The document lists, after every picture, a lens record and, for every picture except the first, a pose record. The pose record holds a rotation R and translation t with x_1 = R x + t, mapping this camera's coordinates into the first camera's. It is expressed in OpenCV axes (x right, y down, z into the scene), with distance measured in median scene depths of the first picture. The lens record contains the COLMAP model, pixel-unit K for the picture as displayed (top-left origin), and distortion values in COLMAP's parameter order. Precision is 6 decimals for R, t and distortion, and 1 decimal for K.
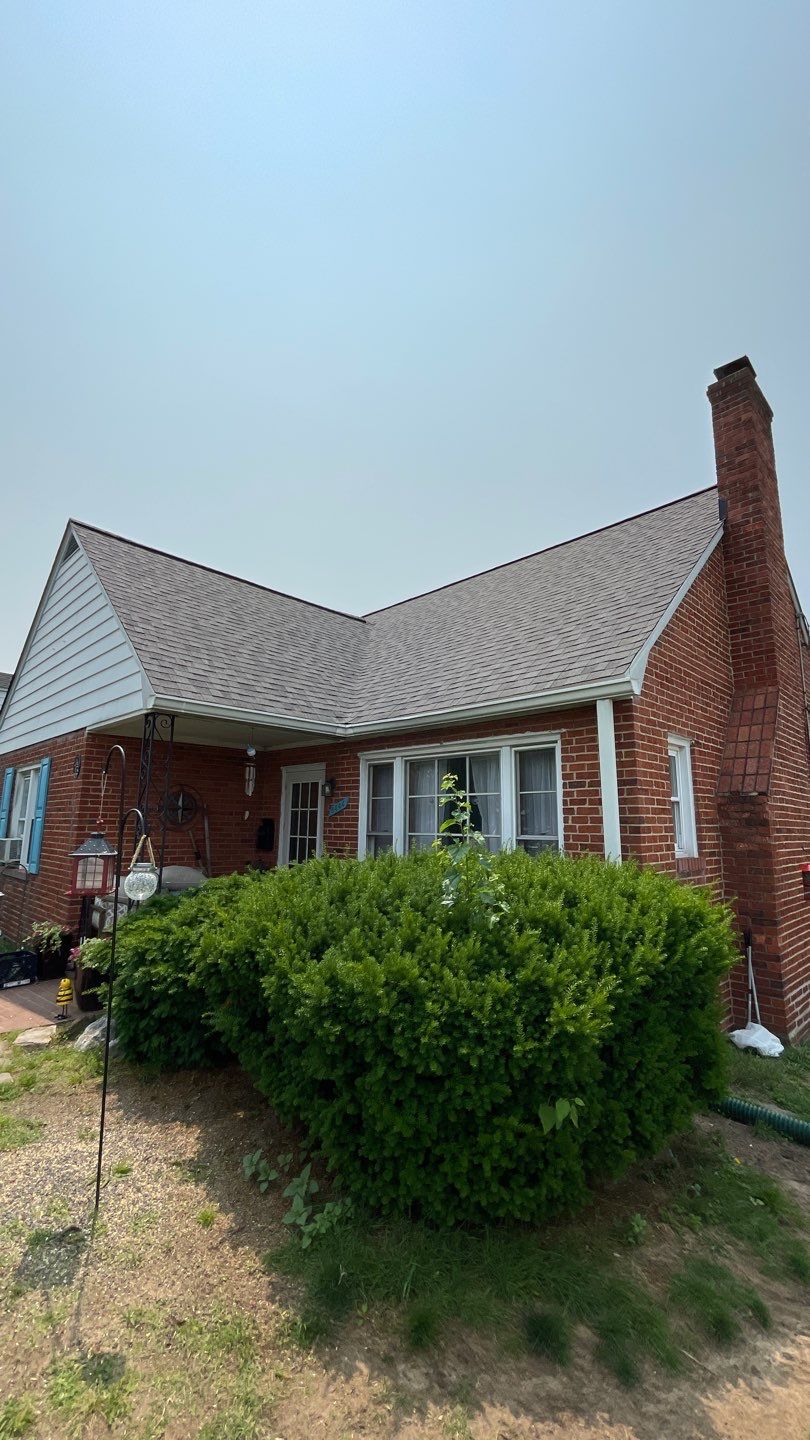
lens RADIAL K [[570.3, 0, 399.9], [0, 570.3, 717.5], [0, 0, 1]] dist [0.000468, -0.000233]
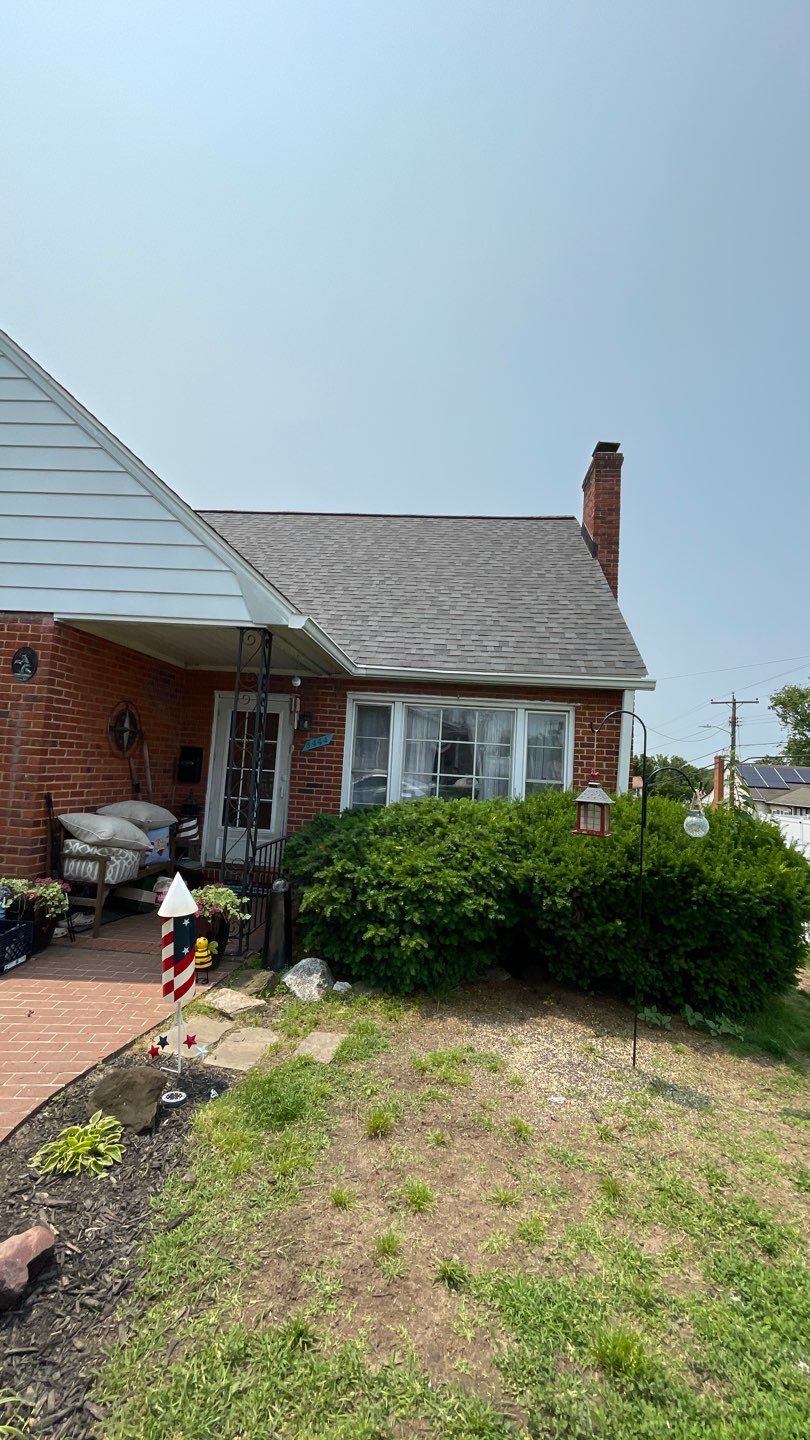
lens RADIAL K [[570.3, 0, 399.9], [0, 570.3, 717.5], [0, 0, 1]] dist [0.000468, -0.000233]
pose [[0.765576, 0.090465, 0.636954, -0.790311], [-0.168904, 0.983597, 0.063314, 0.033922], [-0.620778, -0.156056, 0.768298, 0.195115]]
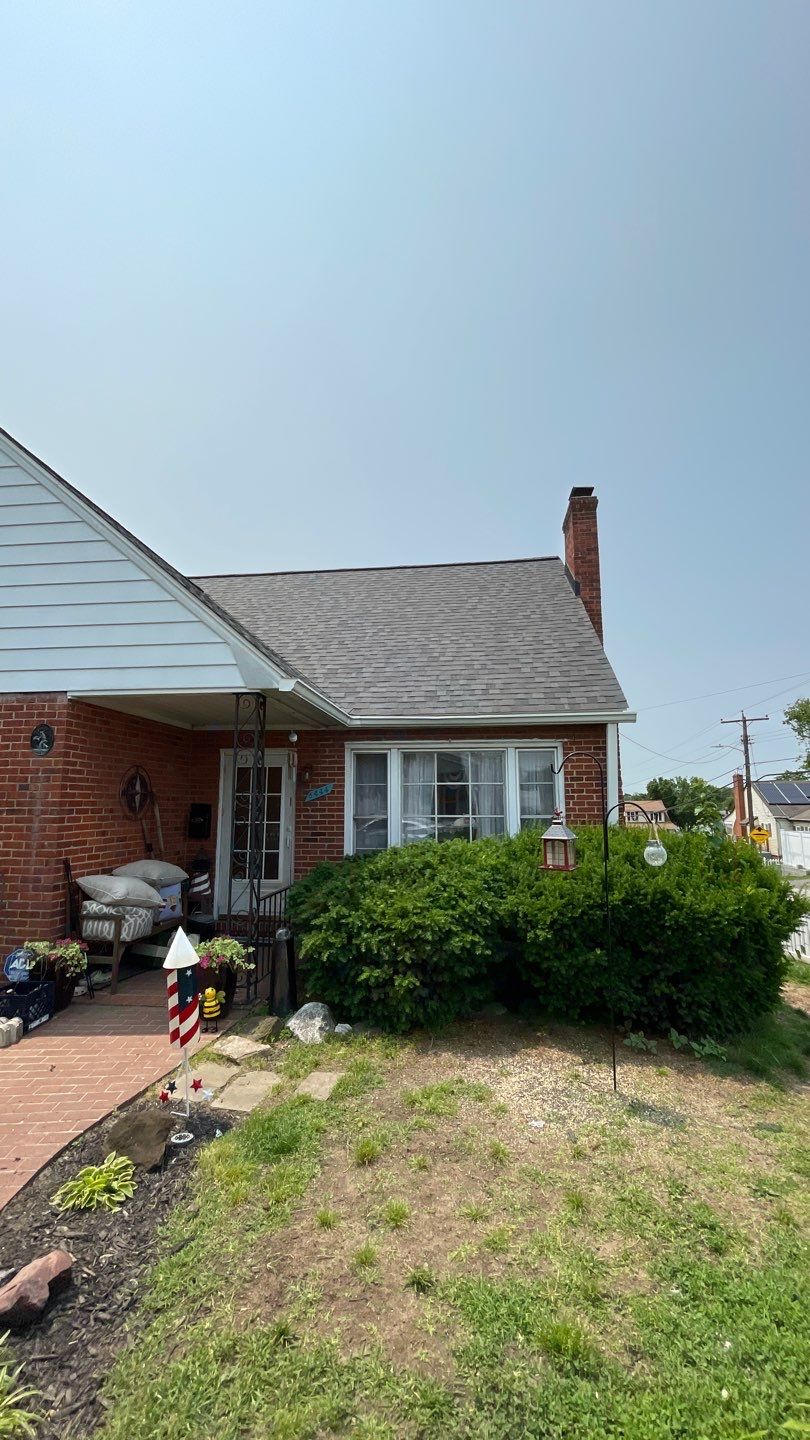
lens RADIAL K [[570.3, 0, 399.9], [0, 570.3, 717.5], [0, 0, 1]] dist [0.000468, -0.000233]
pose [[0.789157, 0.080237, 0.608928, -0.792798], [-0.102306, 0.994752, 0.001510, 0.005928], [-0.605611, -0.063489, 0.793224, 0.120083]]
